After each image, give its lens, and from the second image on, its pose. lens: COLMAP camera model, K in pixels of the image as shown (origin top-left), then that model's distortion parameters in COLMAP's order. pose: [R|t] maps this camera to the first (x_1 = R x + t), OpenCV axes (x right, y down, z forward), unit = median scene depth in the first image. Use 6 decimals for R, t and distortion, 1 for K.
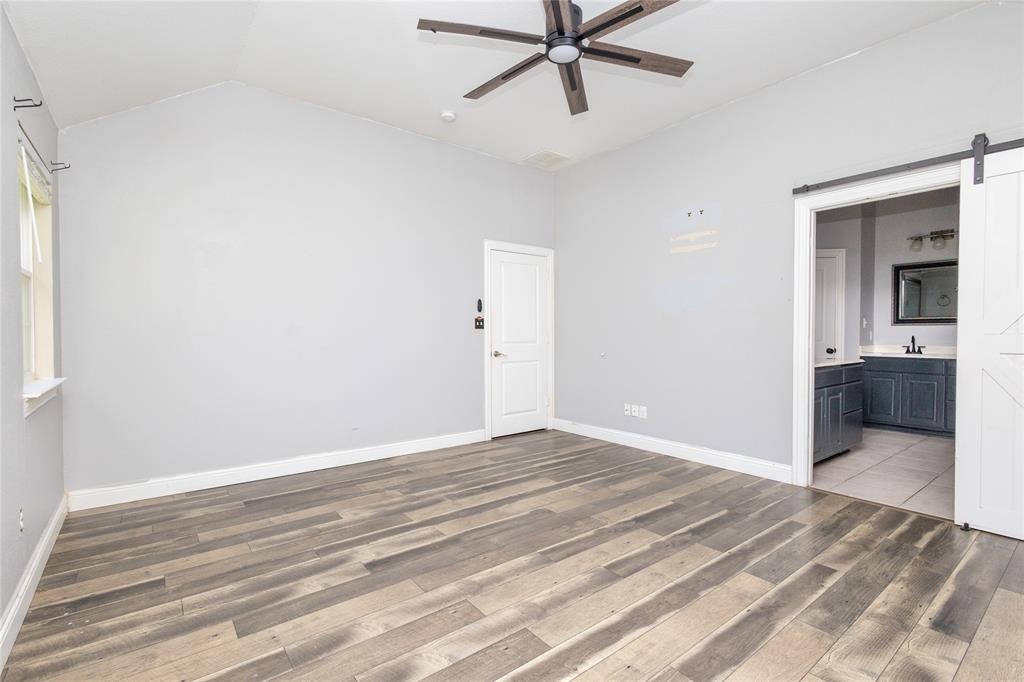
lens RADIAL K [[476.8, 0, 506.4], [0, 476.8, 336.4], [0, 0, 1]] dist [0.003953, 0.000567]
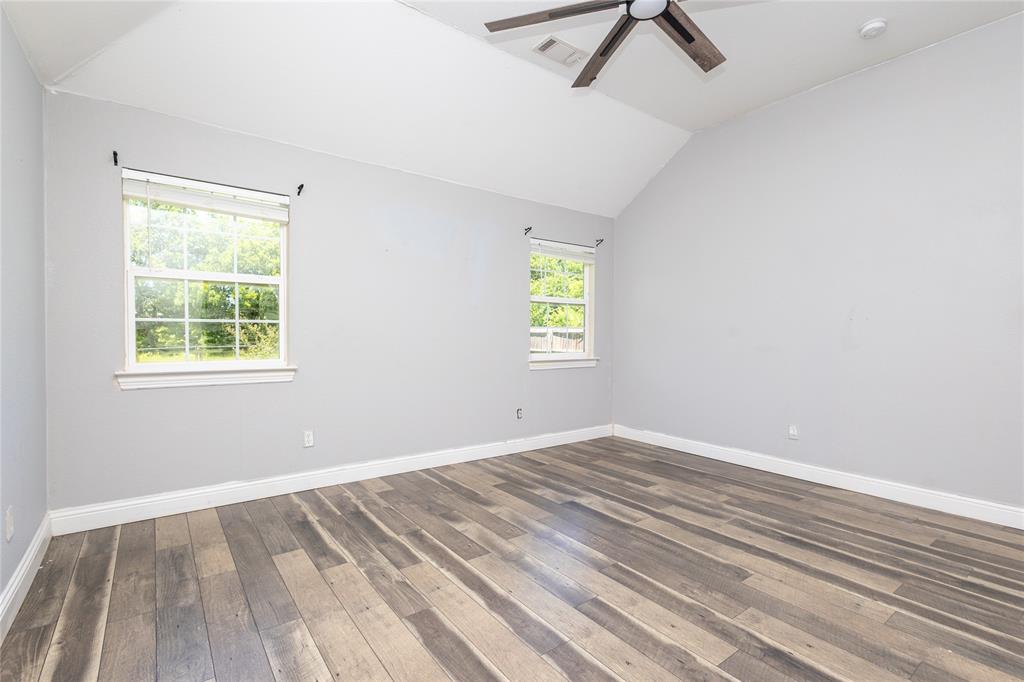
lens RADIAL K [[476.8, 0, 506.4], [0, 476.8, 336.4], [0, 0, 1]] dist [0.003953, 0.000567]
pose [[-0.028757, 0.008667, -0.999549, 0.905848], [-0.014124, 0.999859, 0.009076, -0.003506], [0.999487, 0.014378, -0.028631, 0.712946]]
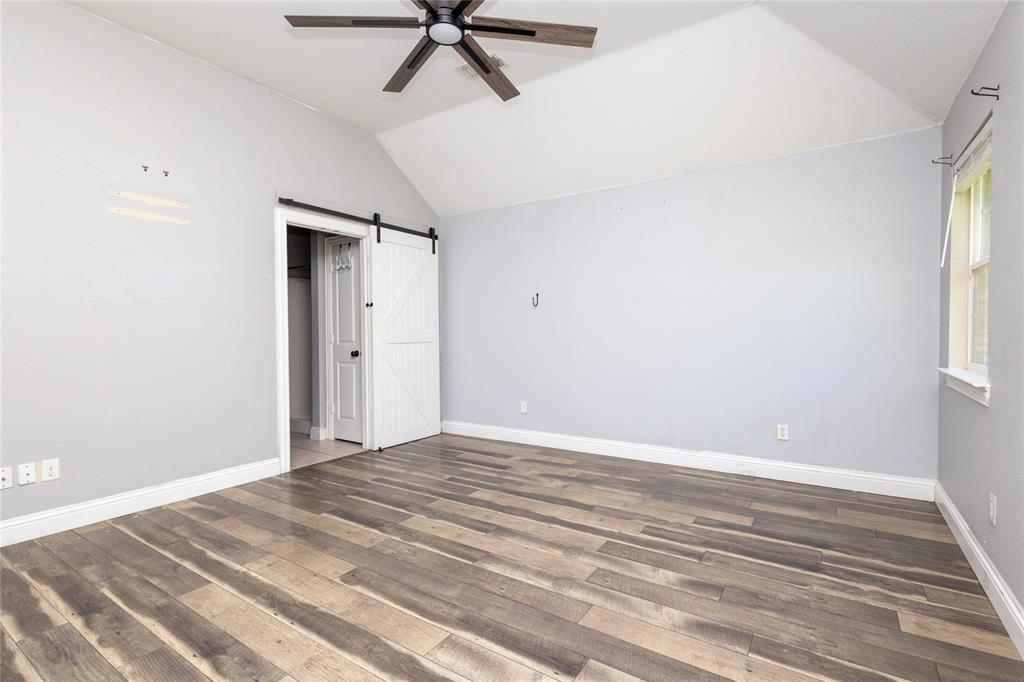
lens RADIAL K [[476.0, 0, 524.1], [0, 476.0, 342.7], [0, 0, 1]] dist [0.003139, 0.000237]
pose [[-0.337322, -0.017737, 0.941222, -0.750591], [0.014540, 0.999605, 0.024048, -0.002511], [-0.941277, 0.021797, -0.336931, 1.079477]]
